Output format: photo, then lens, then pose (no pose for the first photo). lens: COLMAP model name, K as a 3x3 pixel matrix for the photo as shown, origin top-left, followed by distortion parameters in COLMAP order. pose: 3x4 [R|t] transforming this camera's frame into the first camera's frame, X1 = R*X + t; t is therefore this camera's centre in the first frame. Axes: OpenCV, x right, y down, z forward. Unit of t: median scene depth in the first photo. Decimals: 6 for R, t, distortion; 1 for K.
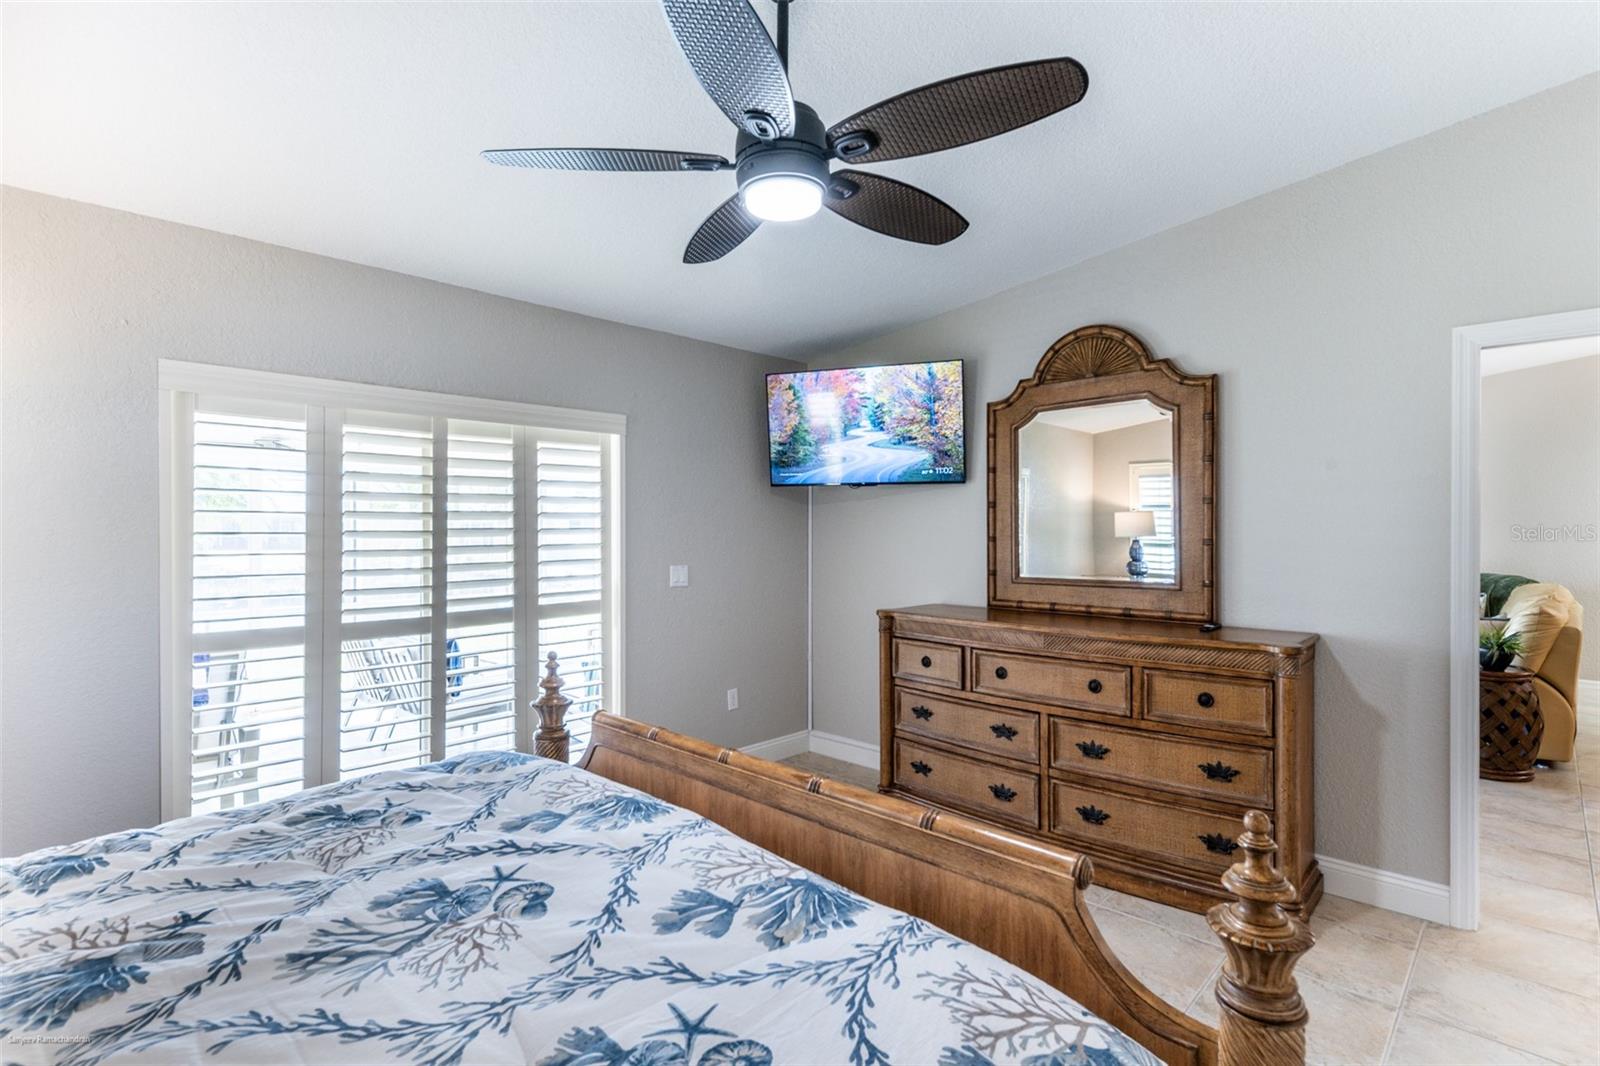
lens RADIAL K [[767.7, 0, 800.0], [0, 767.7, 533.0], [0, 0, 1]] dist [0.000075, -0.000069]
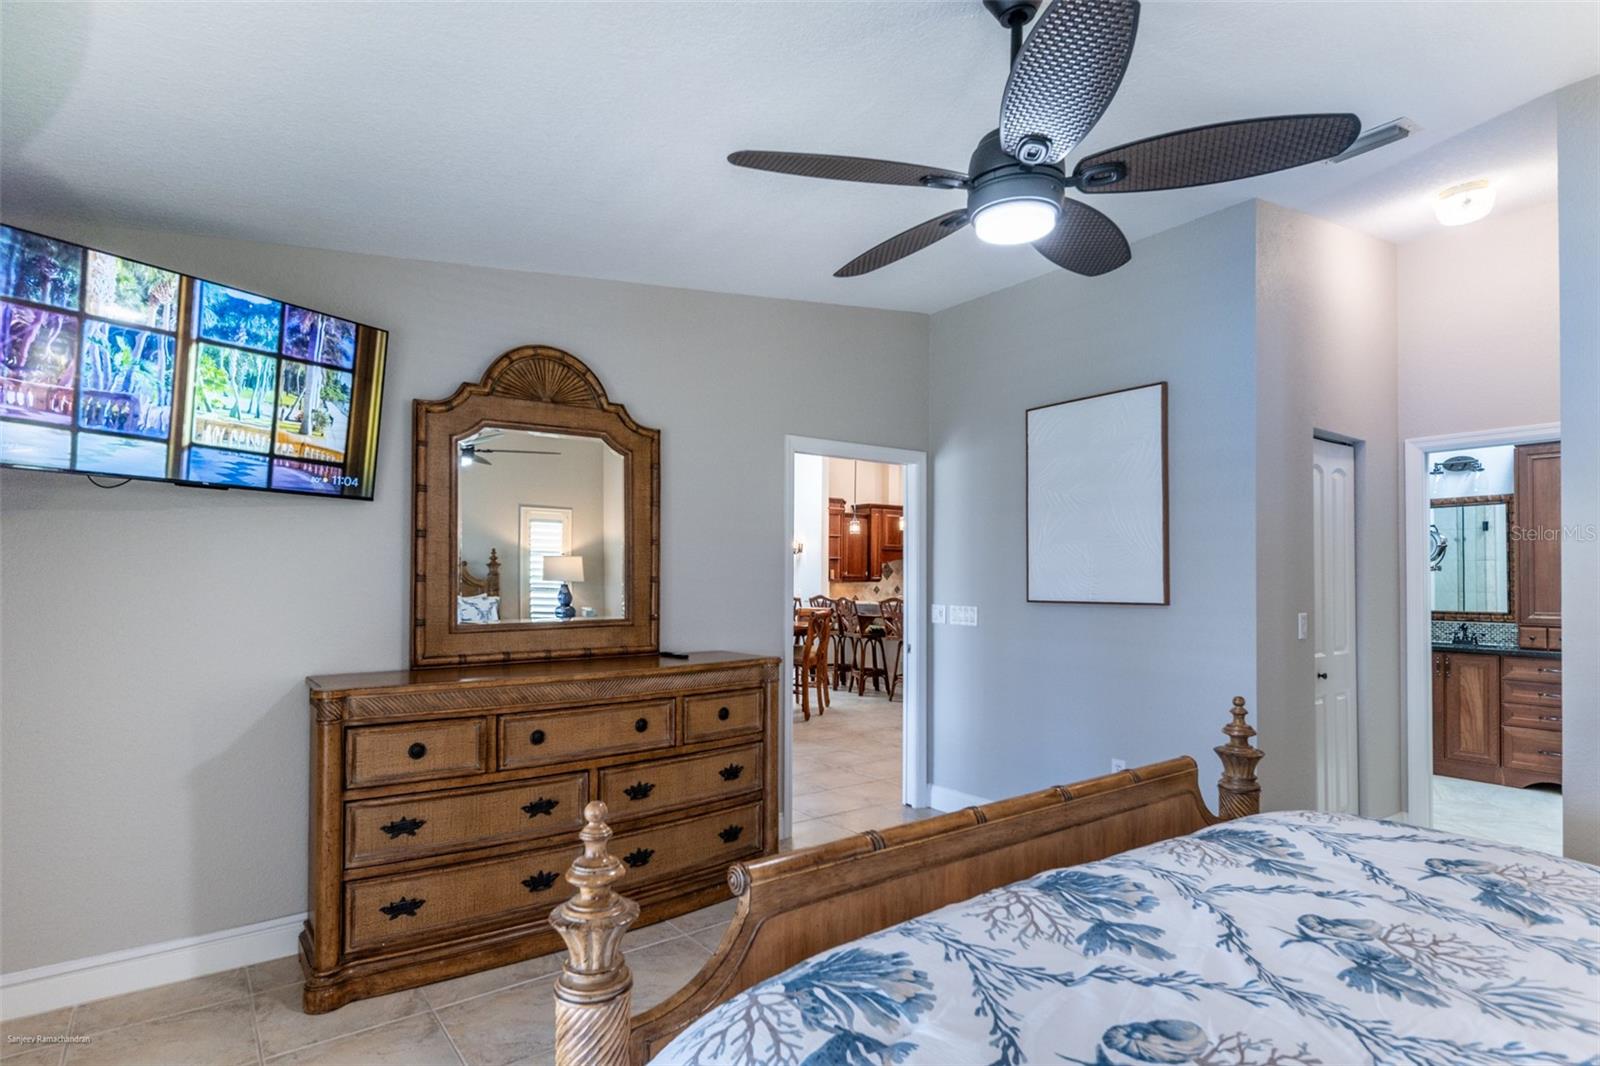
lens RADIAL K [[828.6, 0, 799.9], [0, 828.6, 565.9], [0, 0, 1]] dist [0.016522, -0.000229]
pose [[0.158313, 0.013393, 0.987298, -0.592573], [0.001682, 0.999903, -0.013833, 0.008929], [-0.987388, 0.003850, 0.158275, 0.580434]]
